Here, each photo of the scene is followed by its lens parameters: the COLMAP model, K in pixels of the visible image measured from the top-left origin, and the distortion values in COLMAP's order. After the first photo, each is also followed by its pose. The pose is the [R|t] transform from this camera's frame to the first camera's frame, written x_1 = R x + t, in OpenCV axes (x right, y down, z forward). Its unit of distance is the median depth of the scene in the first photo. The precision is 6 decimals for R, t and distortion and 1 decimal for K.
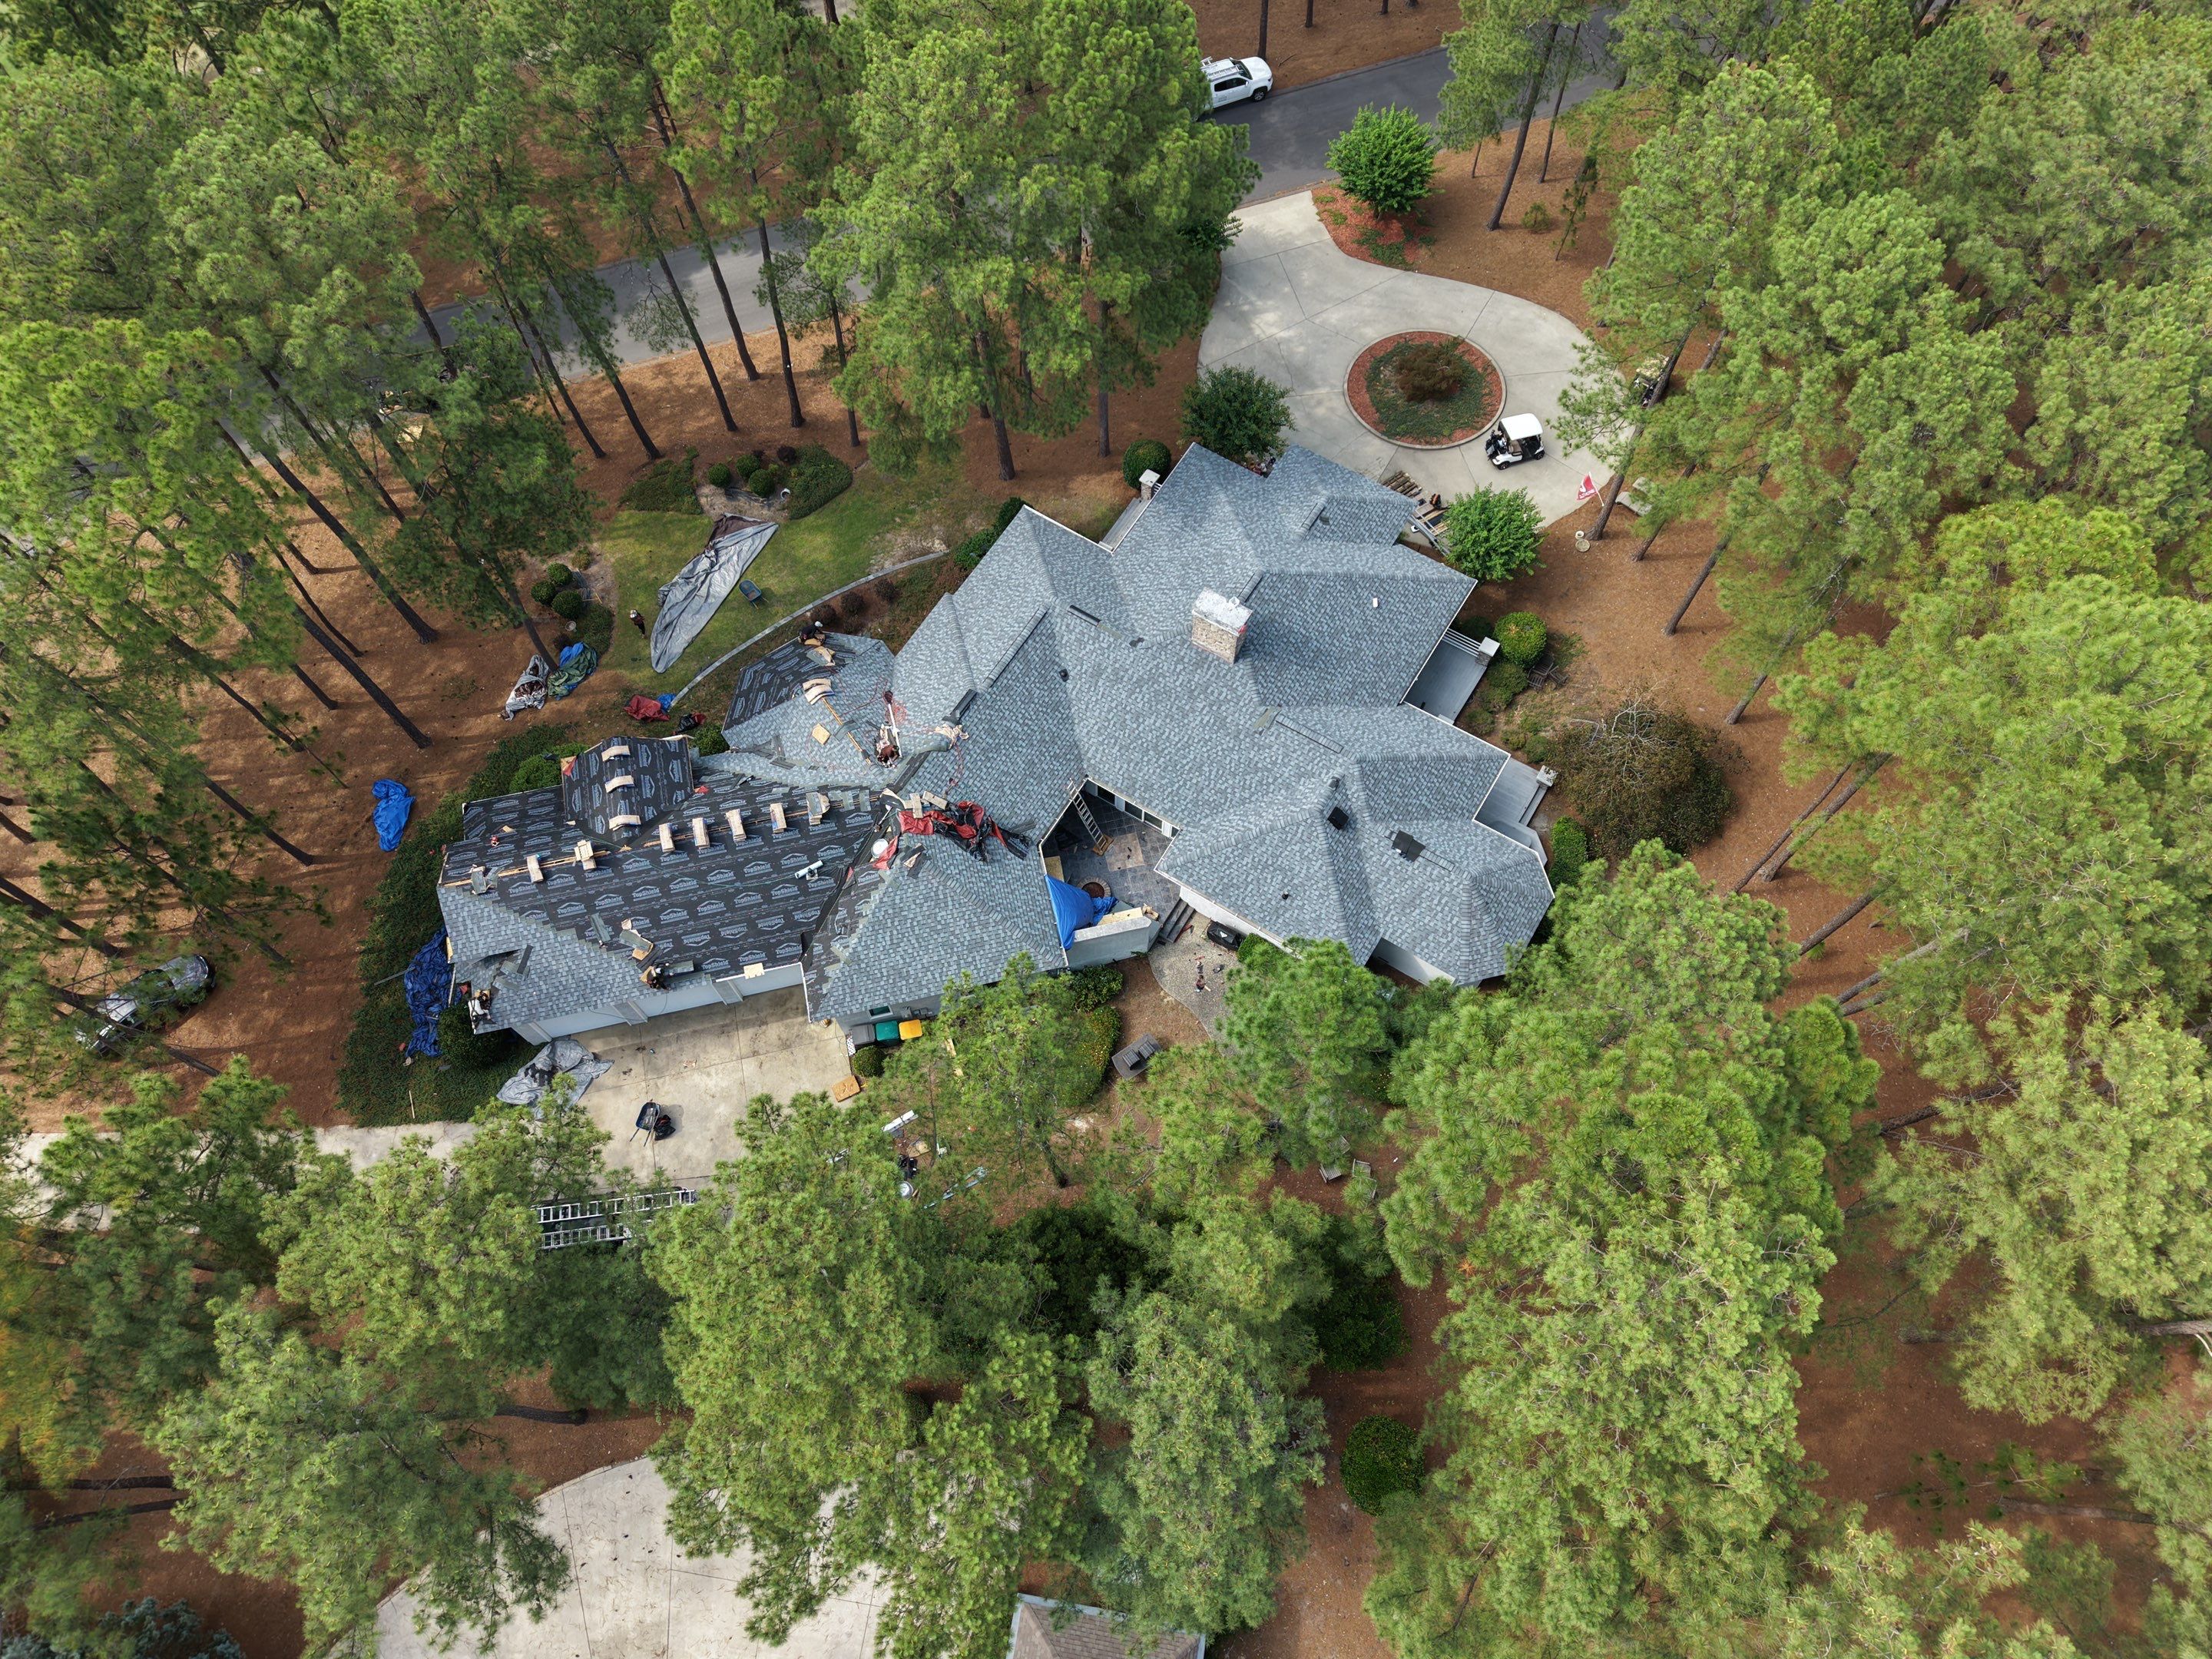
lens RADIAL K [[1468.2, 0, 1119.6], [0, 1468.2, 846.2], [0, 0, 1]] dist [0.008067, -0.001034]
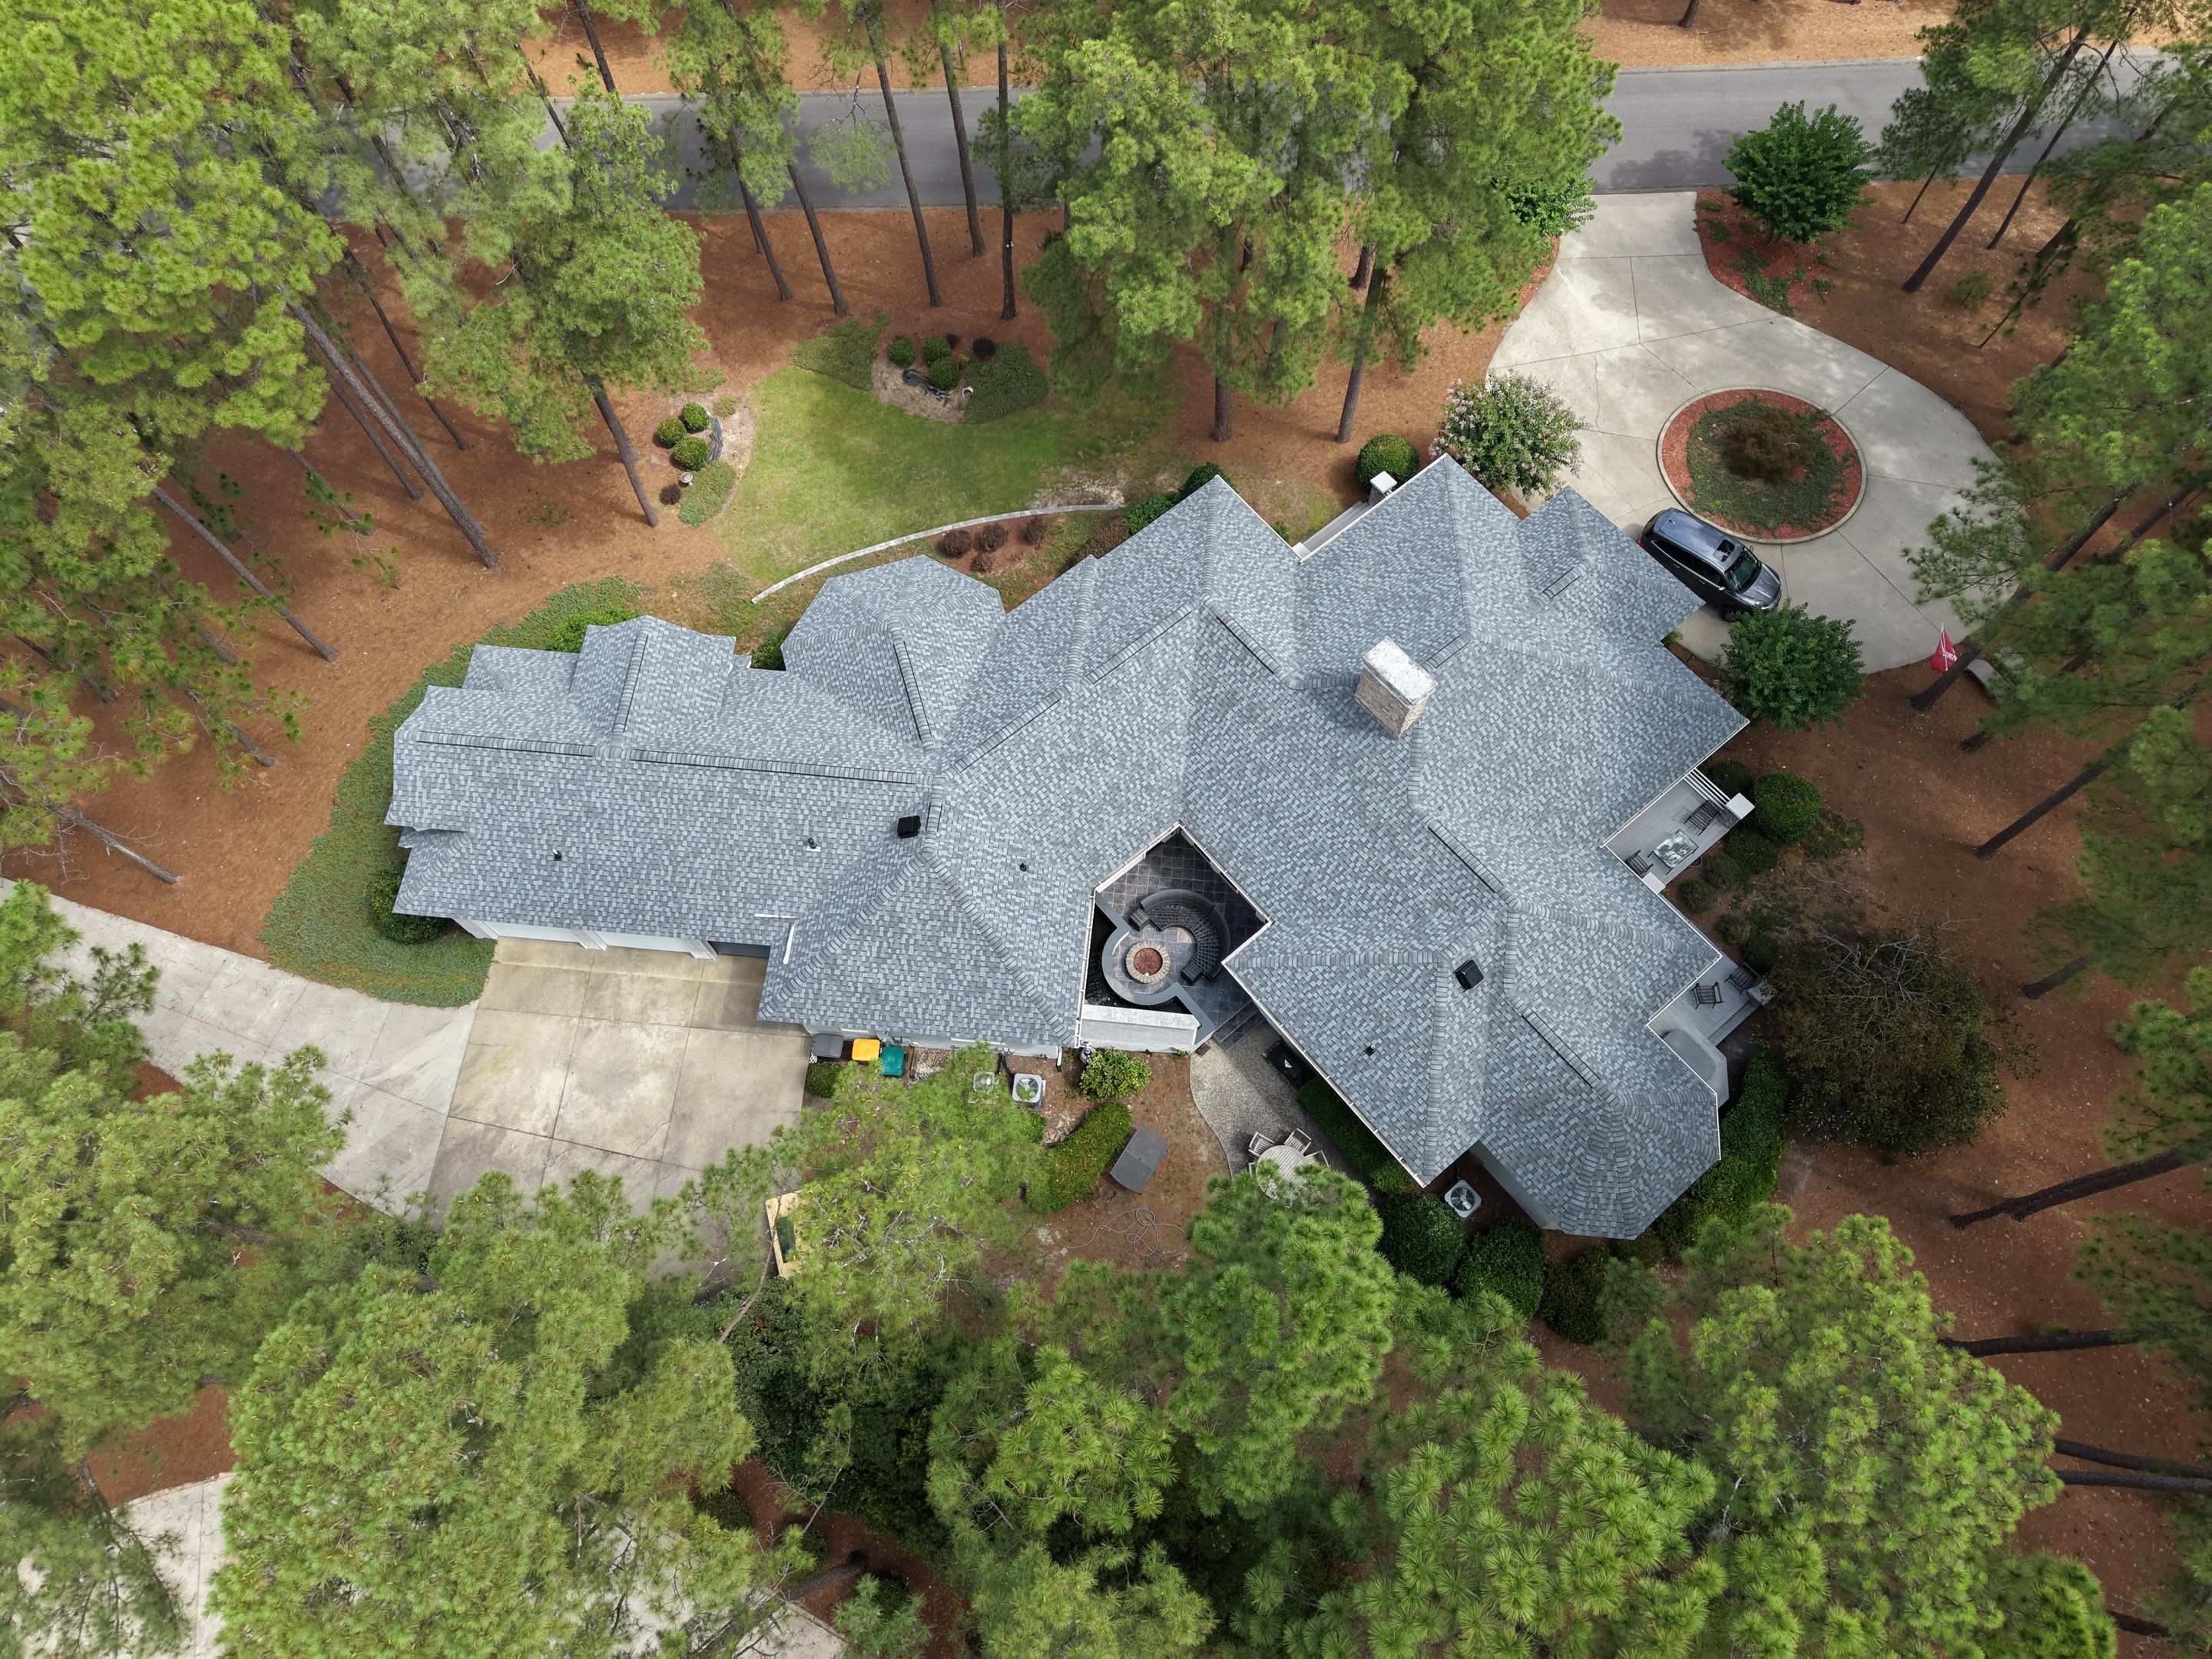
lens RADIAL K [[1468.2, 0, 1111.7], [0, 1468.2, 814.9], [0, 0, 1]] dist [0.008067, -0.001034]
pose [[0.945415, 0.292289, -0.144077, 0.056237], [-0.290388, 0.956286, 0.034529, -0.067334], [0.147872, 0.009194, 0.988964, 0.200246]]
